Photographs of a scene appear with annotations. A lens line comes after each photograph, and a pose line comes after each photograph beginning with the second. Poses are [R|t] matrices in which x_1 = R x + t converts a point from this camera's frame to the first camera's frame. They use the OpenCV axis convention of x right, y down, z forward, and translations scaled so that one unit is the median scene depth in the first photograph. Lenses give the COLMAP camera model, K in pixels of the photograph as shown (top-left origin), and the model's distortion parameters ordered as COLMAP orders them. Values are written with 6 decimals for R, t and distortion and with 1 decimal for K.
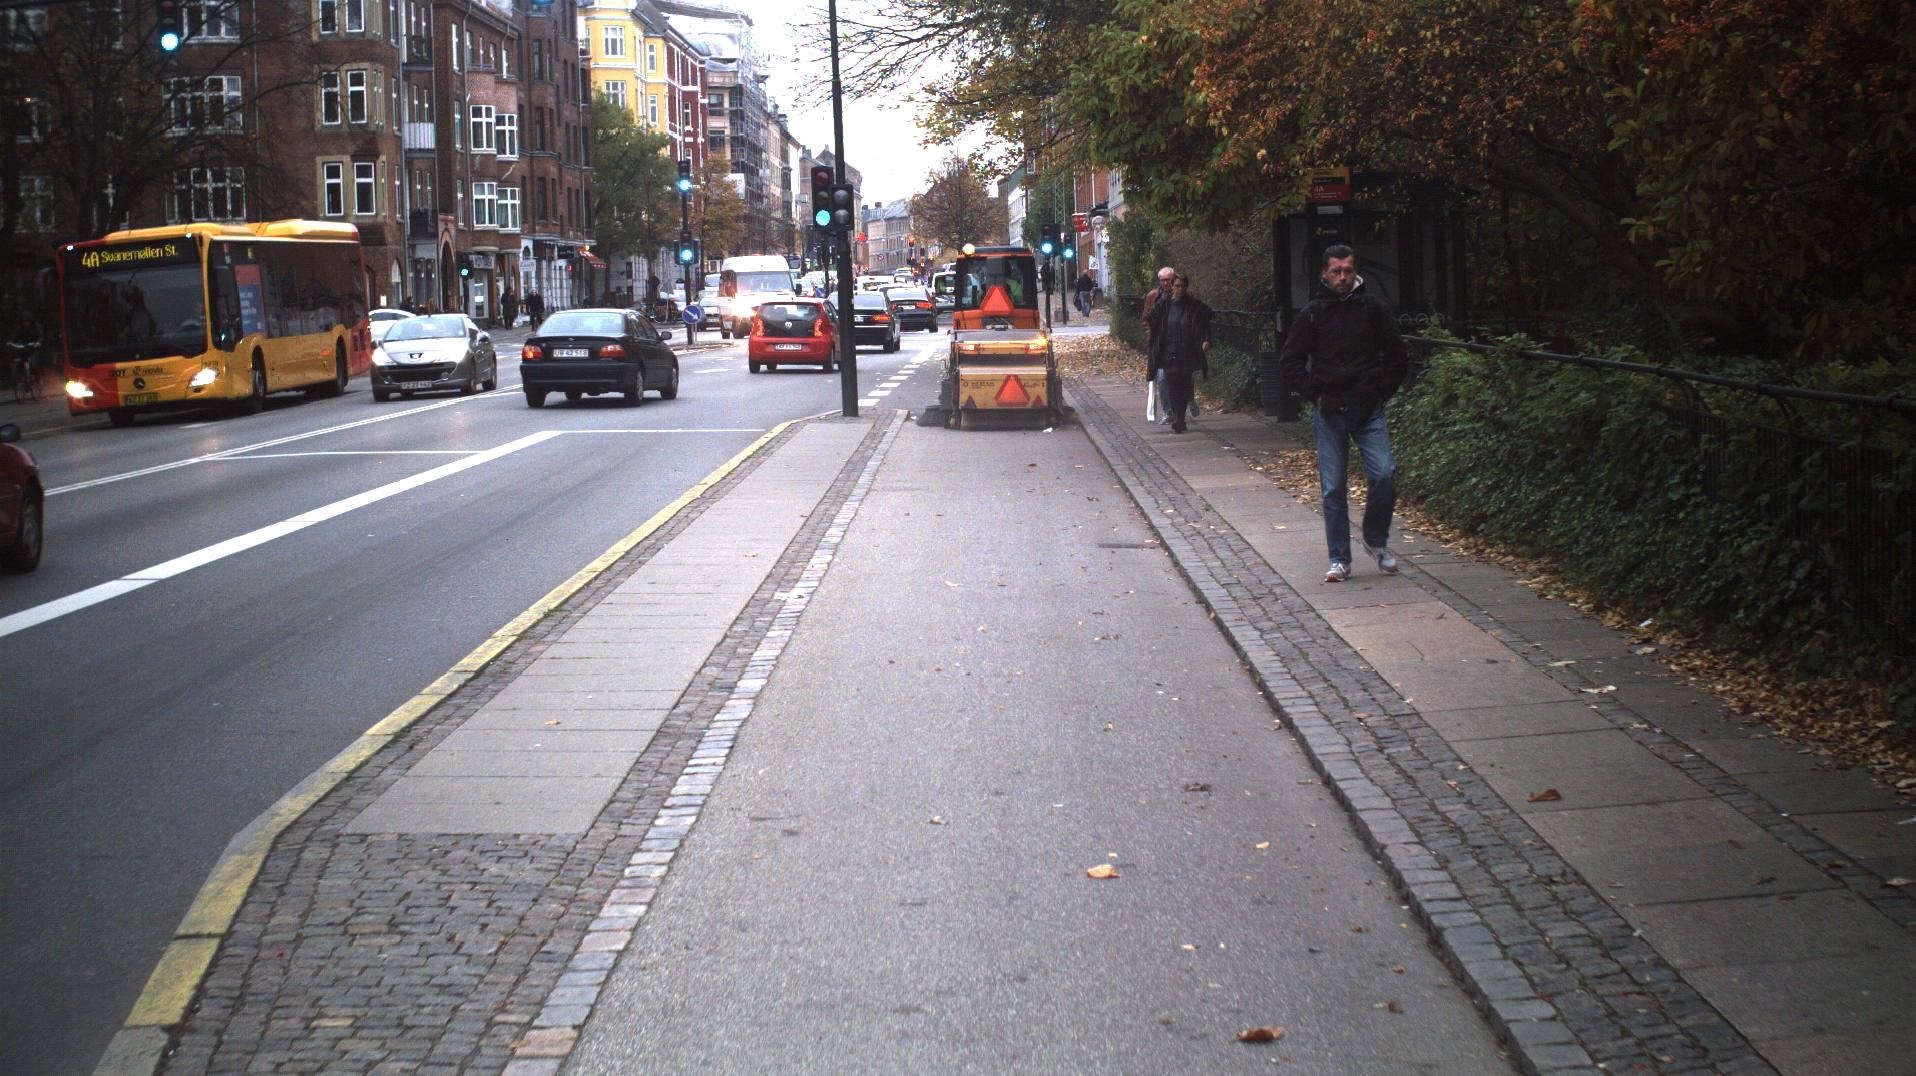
lens RADIAL K [[1625.1, 0, 958.0], [0, 1625.1, 538.0], [0, 0, 1]] dist [-0.035158, -0.009072]
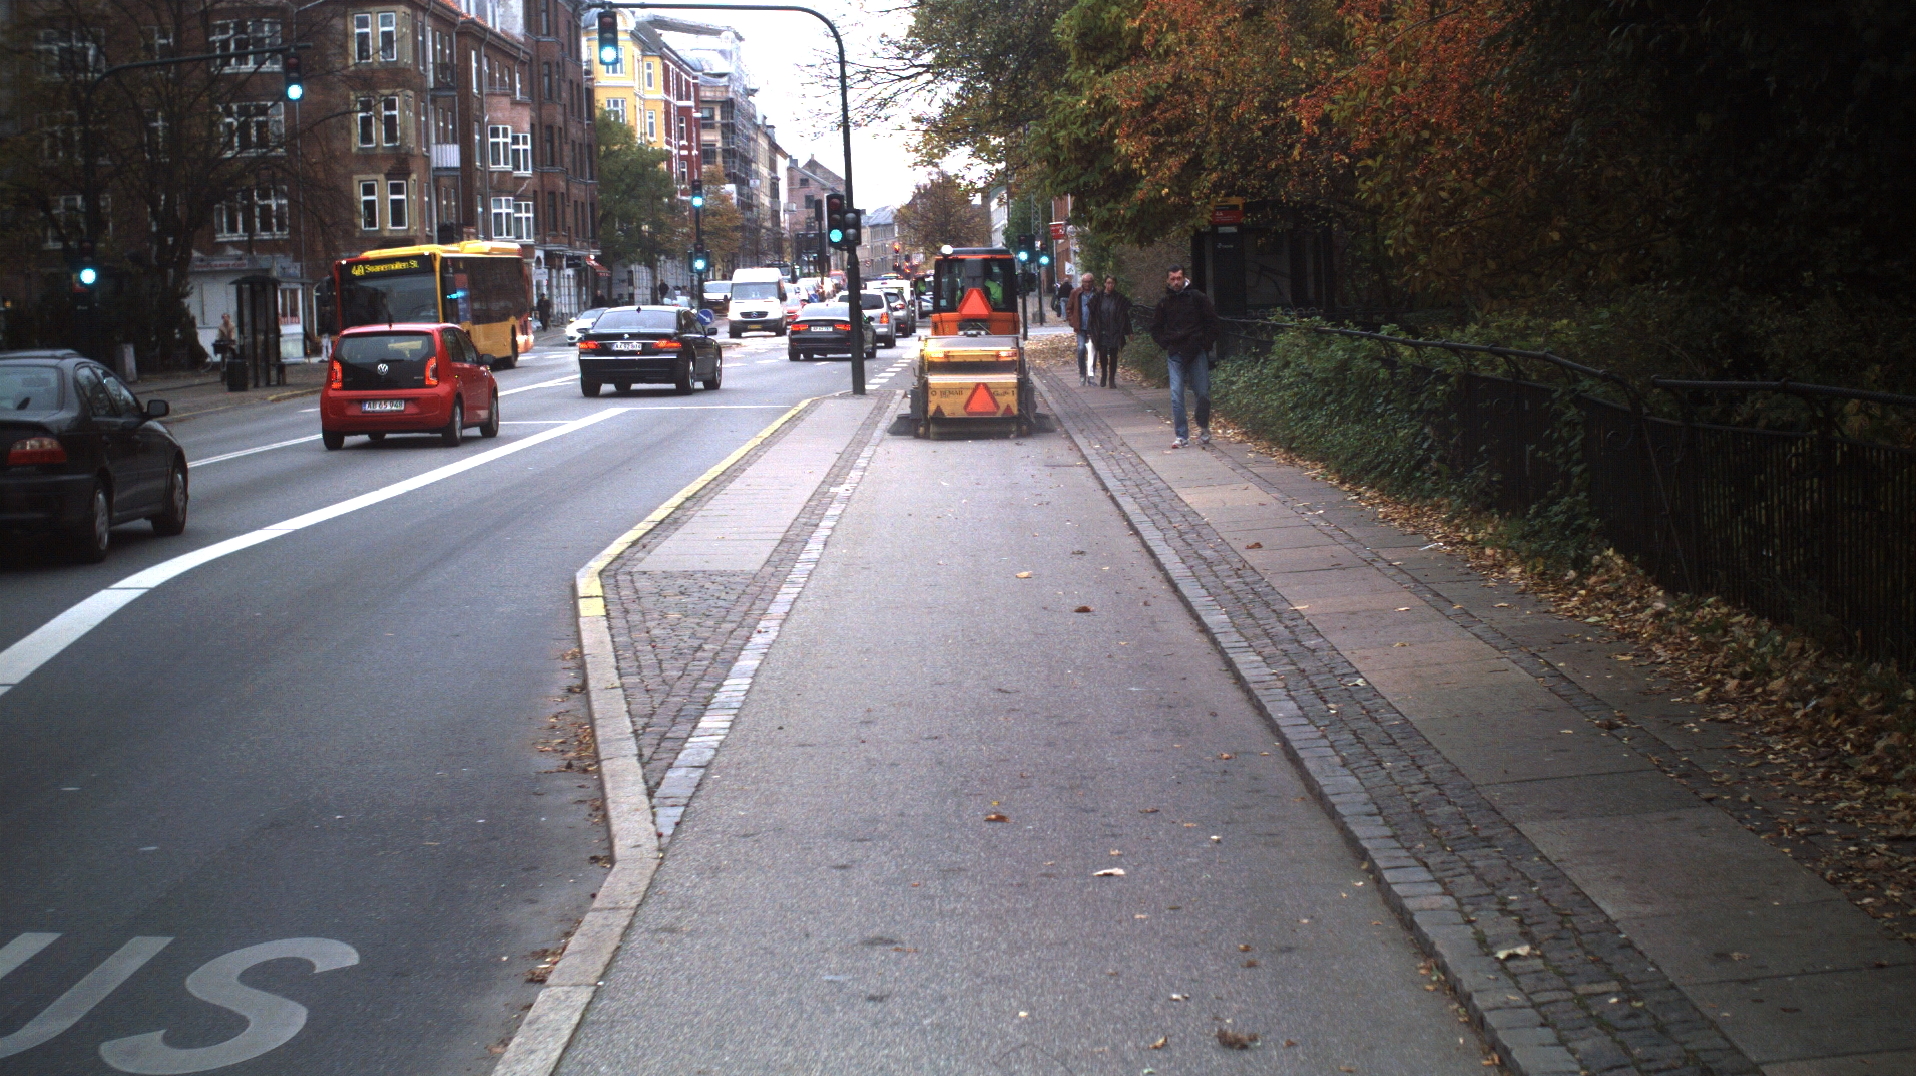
lens RADIAL K [[1625.1, 0, 958.0], [0, 1625.1, 538.0], [0, 0, 1]] dist [-0.035158, -0.009072]
pose [[0.999935, -0.007352, 0.008719, -0.000757], [0.007382, 0.999967, -0.003363, 0.012331], [-0.008694, 0.003427, 0.999956, -0.076513]]
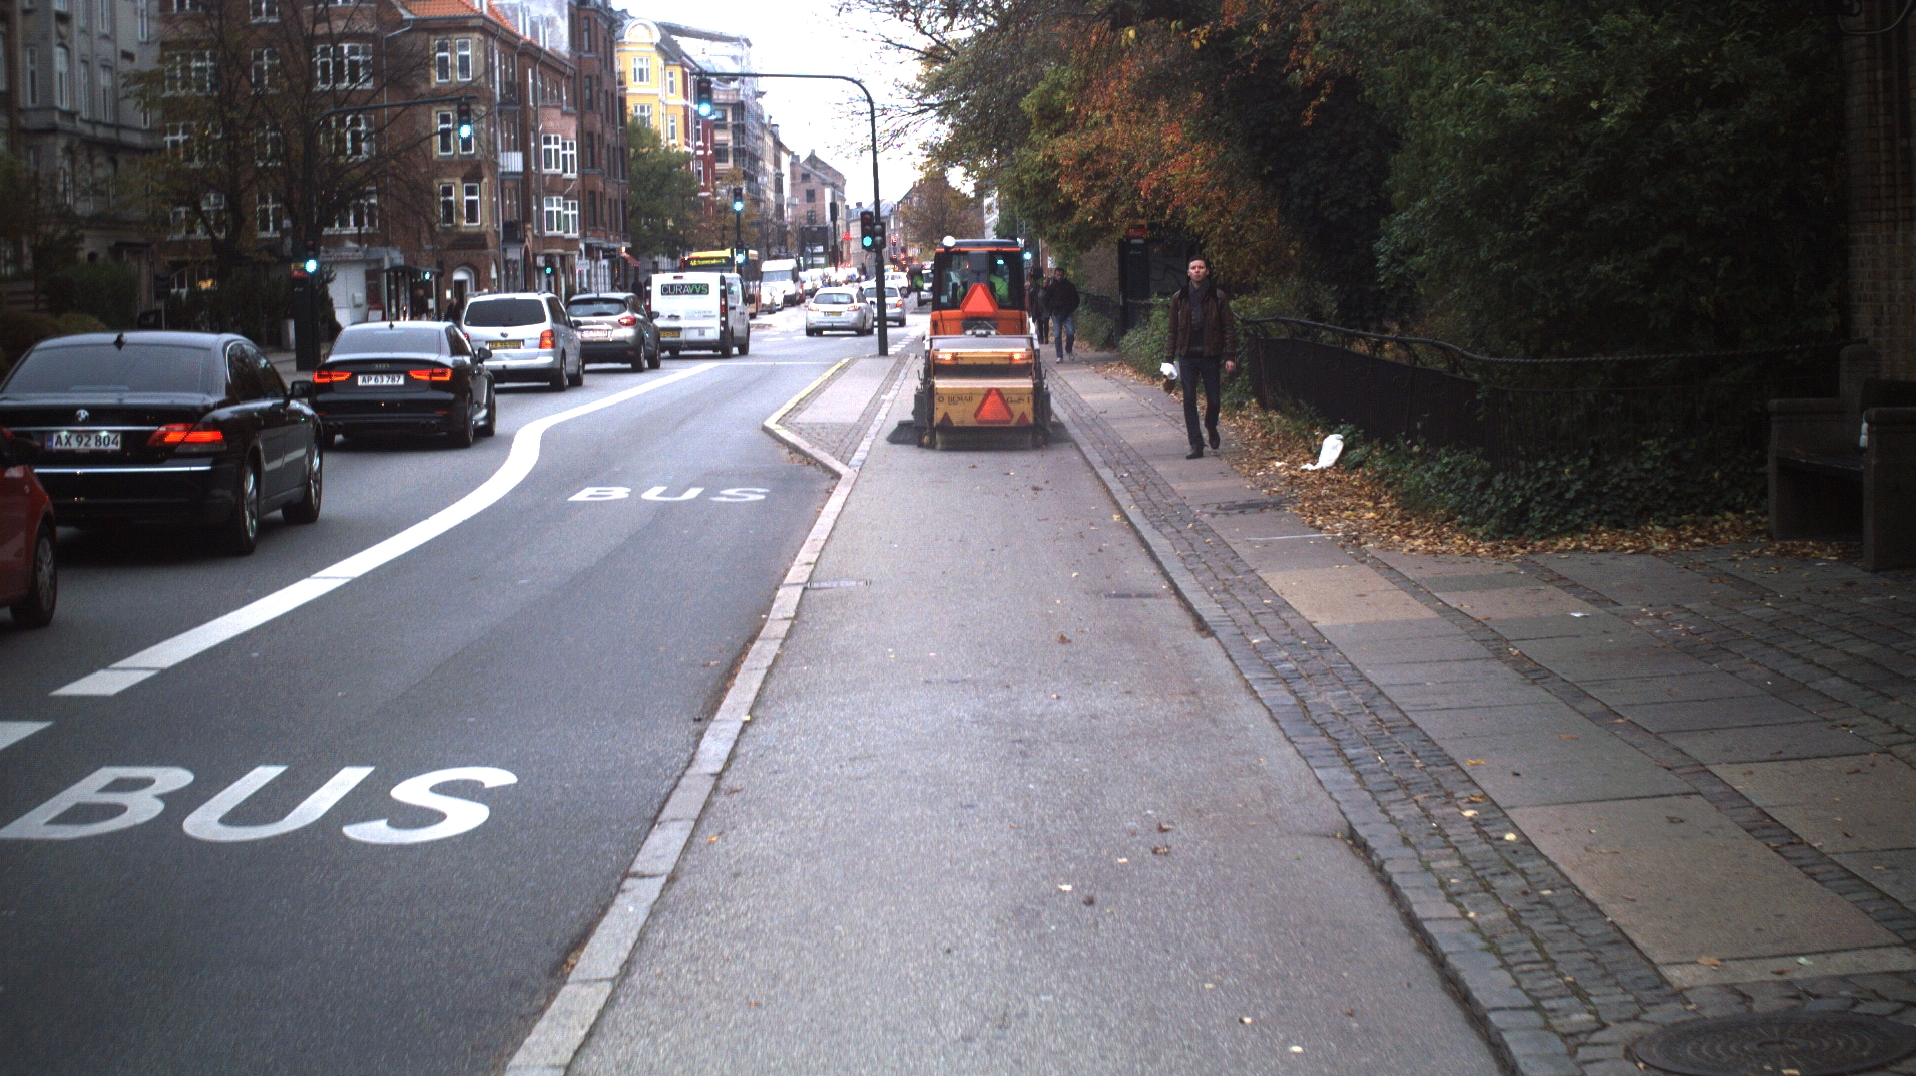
lens RADIAL K [[1629.9, 0, 958.4], [0, 1629.9, 499.7], [0, 0, 1]] dist [-0.003504, -0.007867]
pose [[0.999907, -0.002636, 0.013389, -0.003375], [0.002923, 0.999765, -0.021483, 0.036275], [-0.013329, 0.021520, 0.999680, -0.230259]]
